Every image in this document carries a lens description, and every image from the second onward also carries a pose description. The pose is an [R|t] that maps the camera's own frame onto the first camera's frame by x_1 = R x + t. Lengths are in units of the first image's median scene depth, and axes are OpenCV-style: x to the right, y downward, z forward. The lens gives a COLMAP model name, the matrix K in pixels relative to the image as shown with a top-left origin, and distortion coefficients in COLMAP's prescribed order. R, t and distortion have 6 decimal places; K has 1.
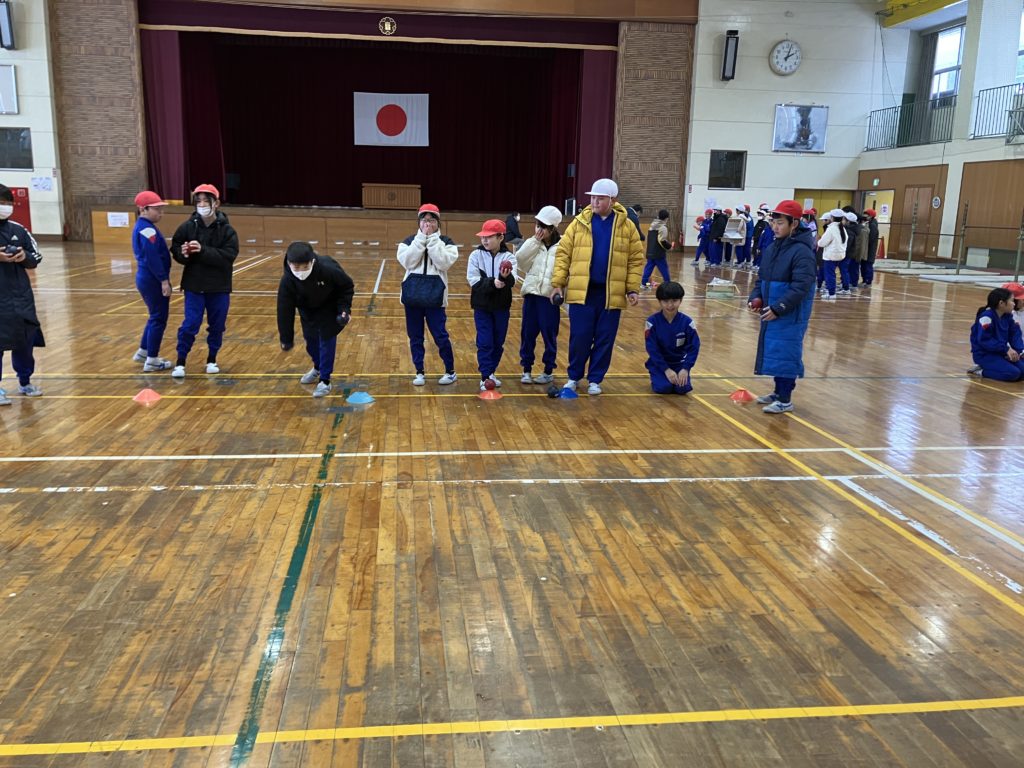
lens RADIAL K [[859.9, 0, 507.6], [0, 859.9, 377.9], [0, 0, 1]] dist [0.020530, -0.010375]
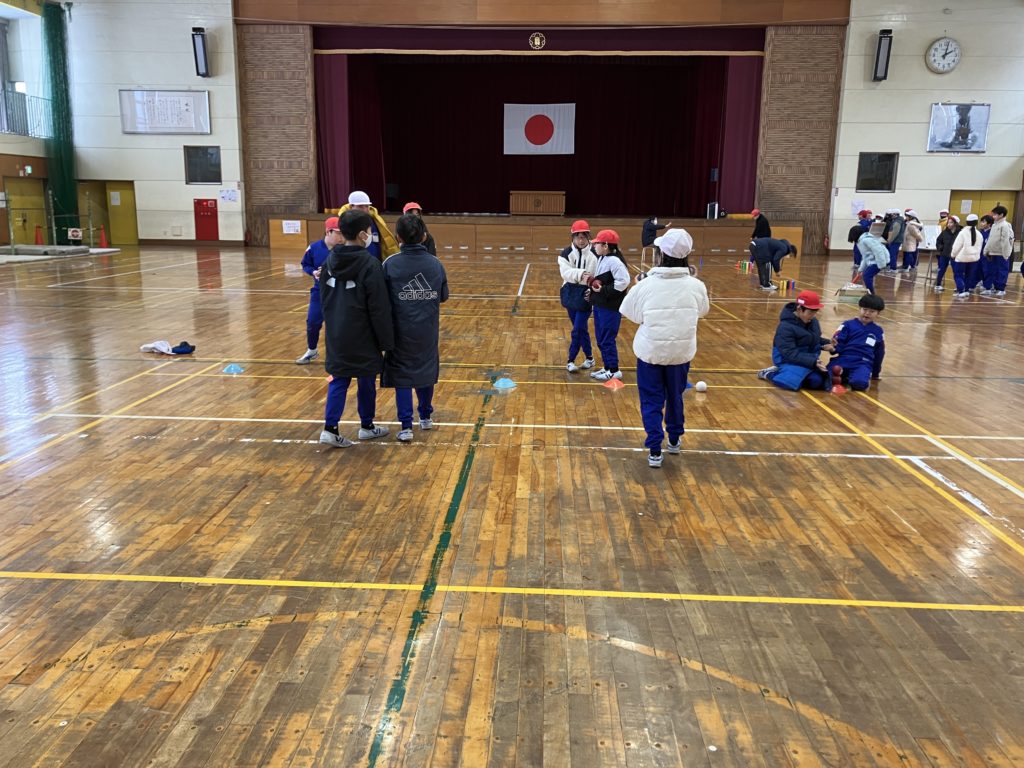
lens RADIAL K [[859.9, 0, 501.2], [0, 859.9, 379.1], [0, 0, 1]] dist [0.020530, -0.010375]
pose [[0.985048, 0.023214, -0.170710, 0.025572], [-0.023400, 0.999726, 0.000924, 0.015164], [0.170684, 0.003084, 0.985321, -0.165858]]
